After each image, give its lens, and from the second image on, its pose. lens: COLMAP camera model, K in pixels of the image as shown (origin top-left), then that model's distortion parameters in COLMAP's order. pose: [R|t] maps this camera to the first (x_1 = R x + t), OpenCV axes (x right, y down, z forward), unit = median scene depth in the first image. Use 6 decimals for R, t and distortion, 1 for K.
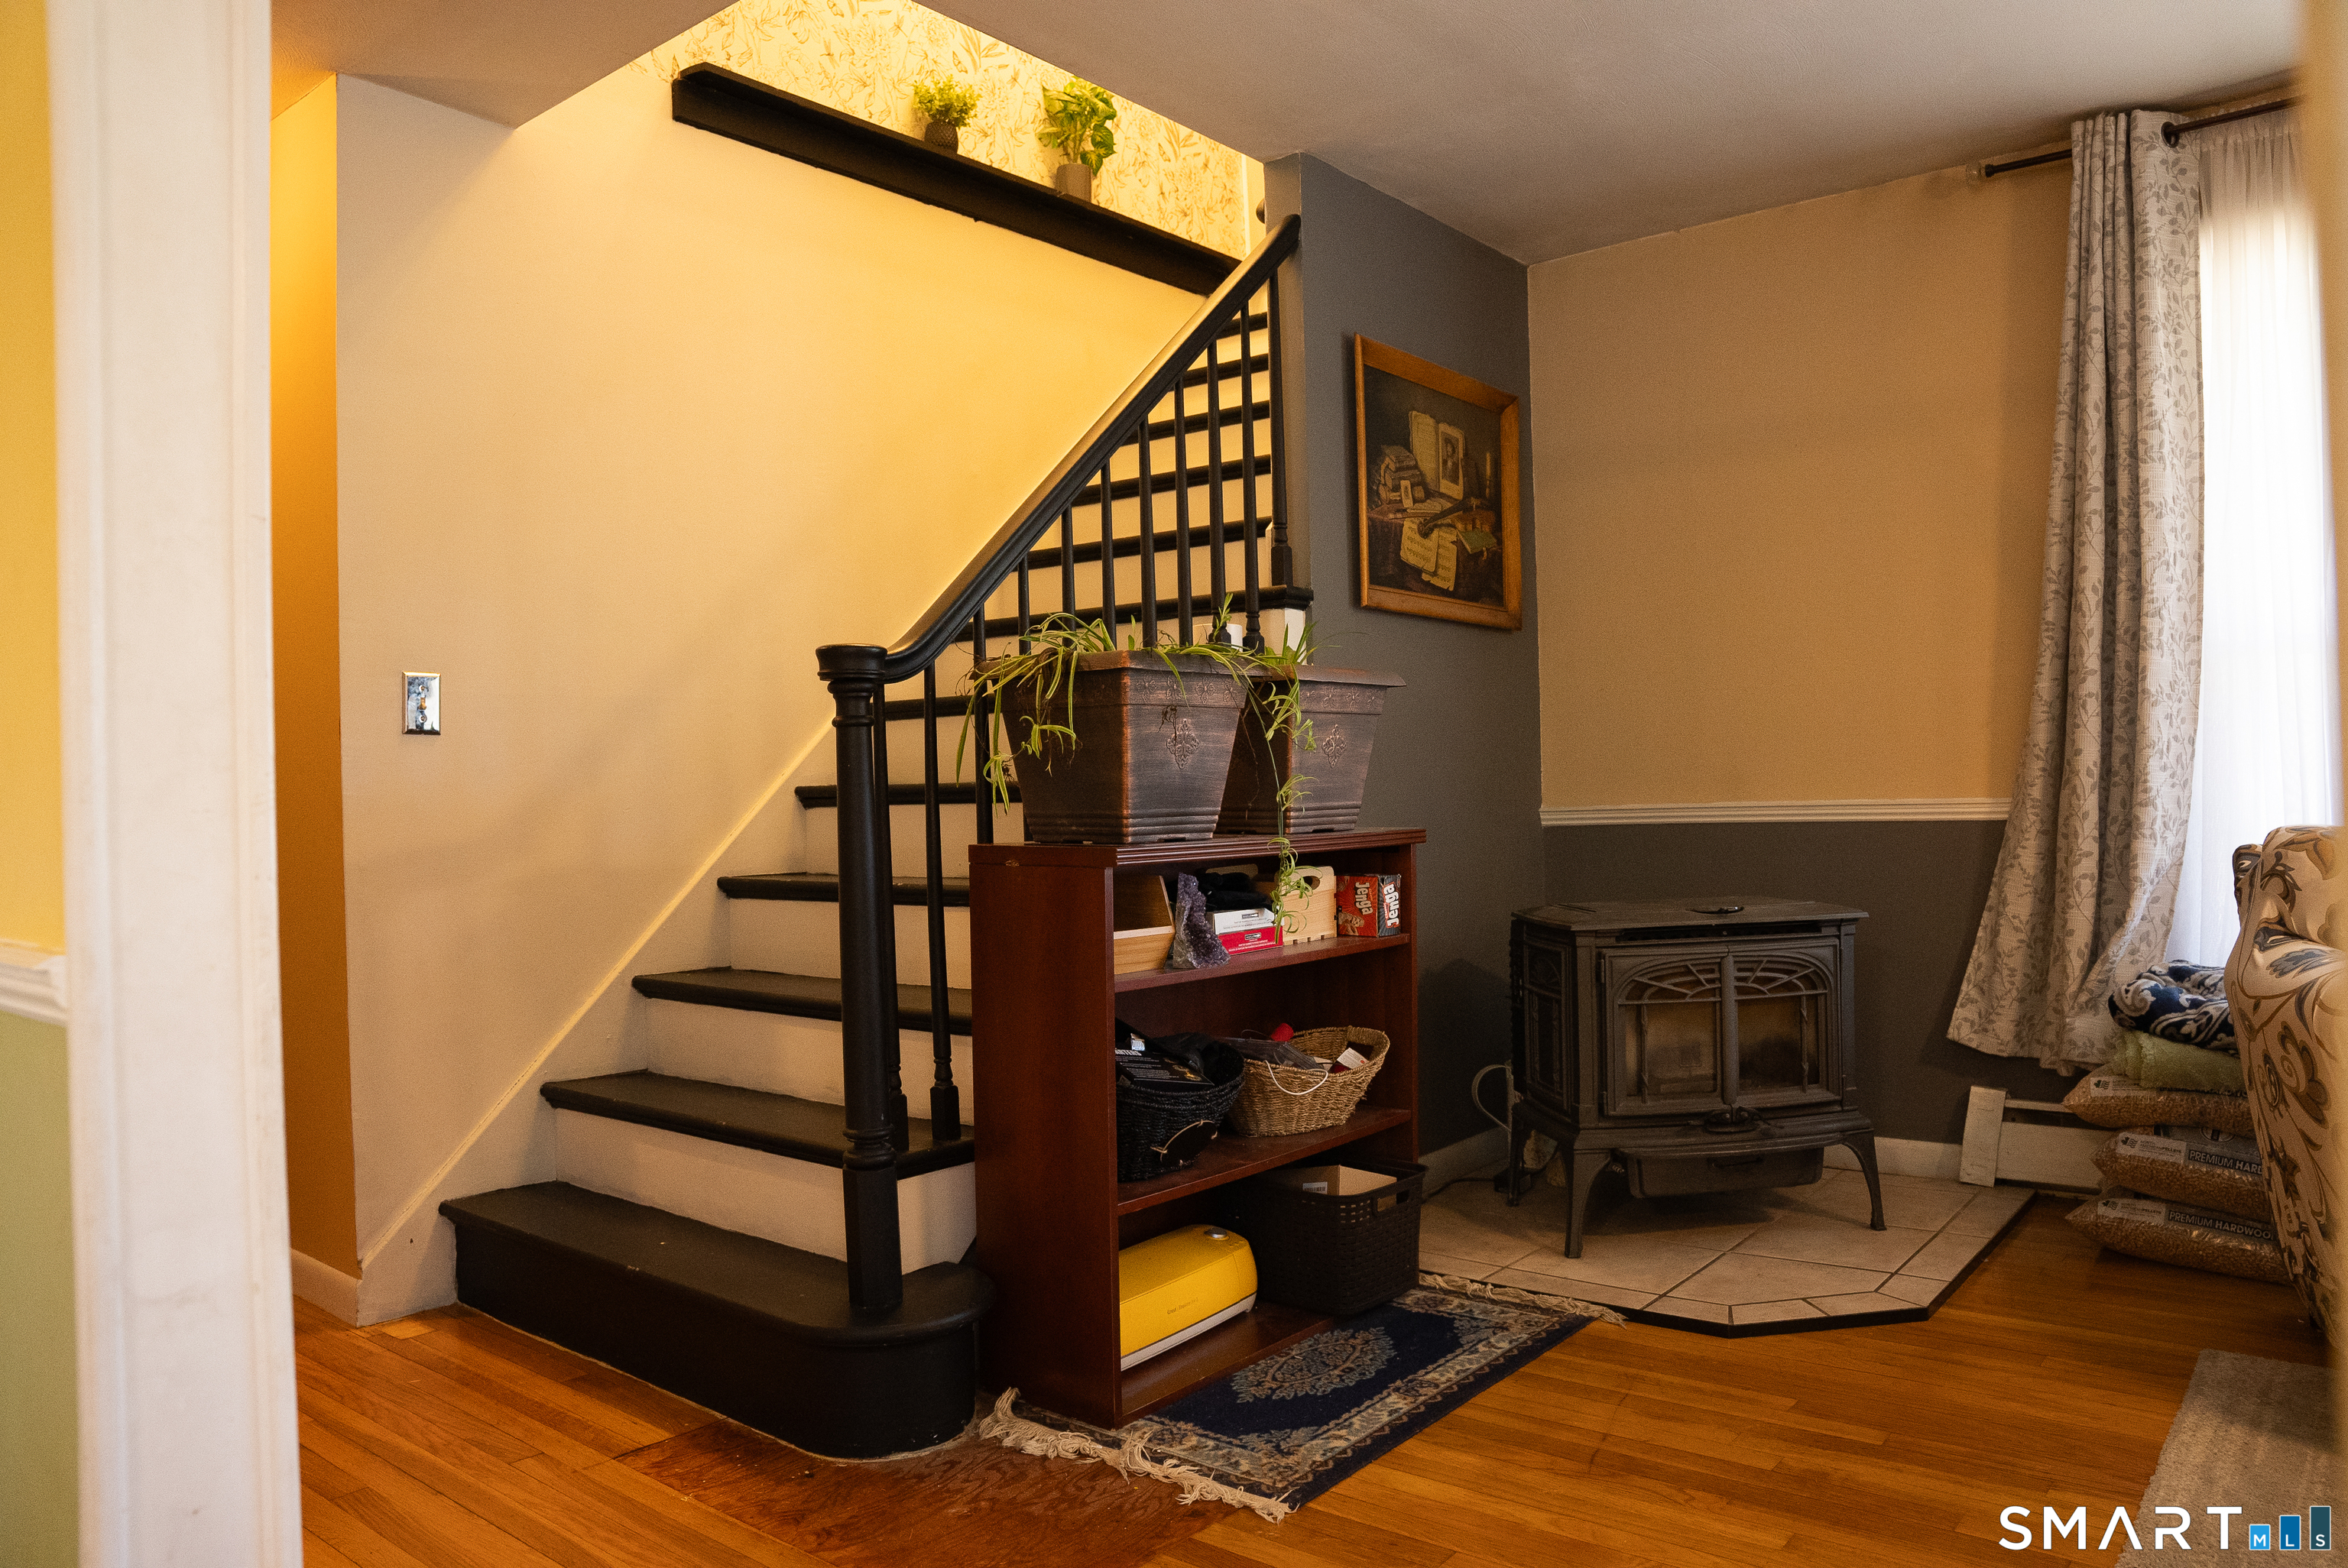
lens RADIAL K [[1605.7, 0, 1165.1], [0, 1605.7, 780.5], [0, 0, 1]] dist [-0.031150, 0.014310]
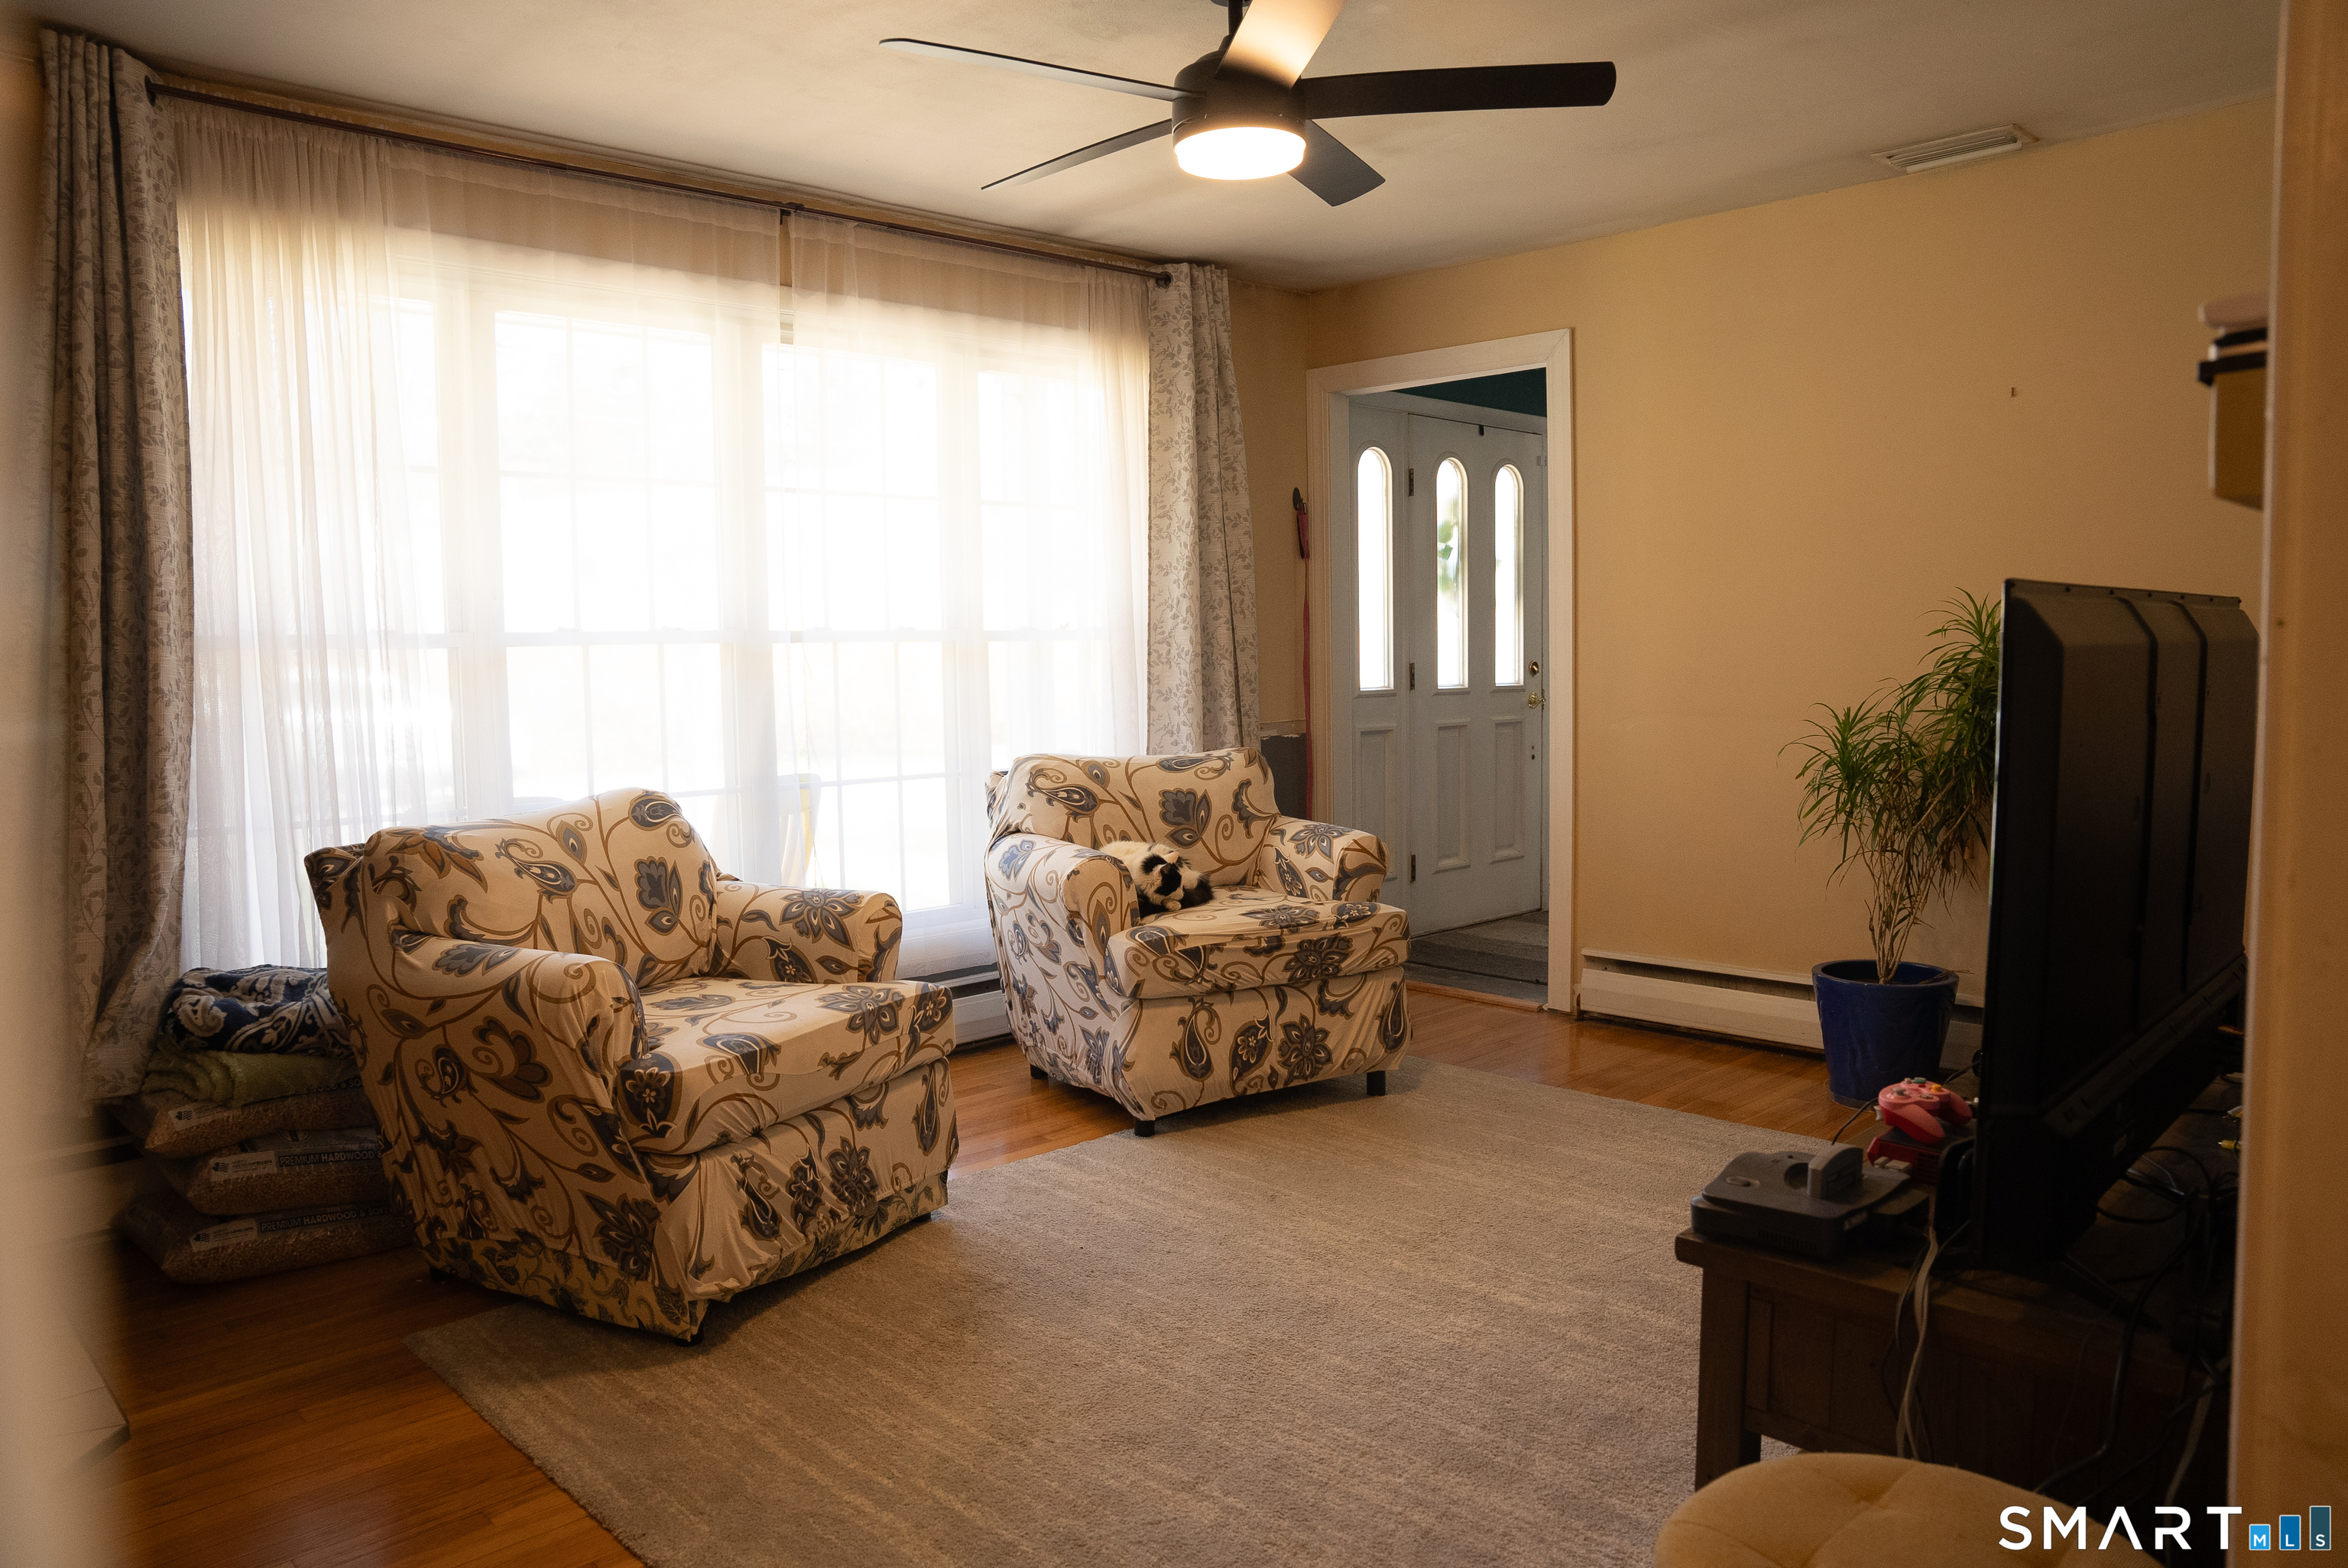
lens RADIAL K [[1605.7, 0, 1166.7], [0, 1605.7, 784.1], [0, 0, 1]] dist [-0.031150, 0.014310]
pose [[0.131981, -0.062760, 0.989264, -0.253073], [0.007240, 0.998028, 0.062350, -0.059263], [-0.991226, -0.001067, 0.132175, 0.308112]]
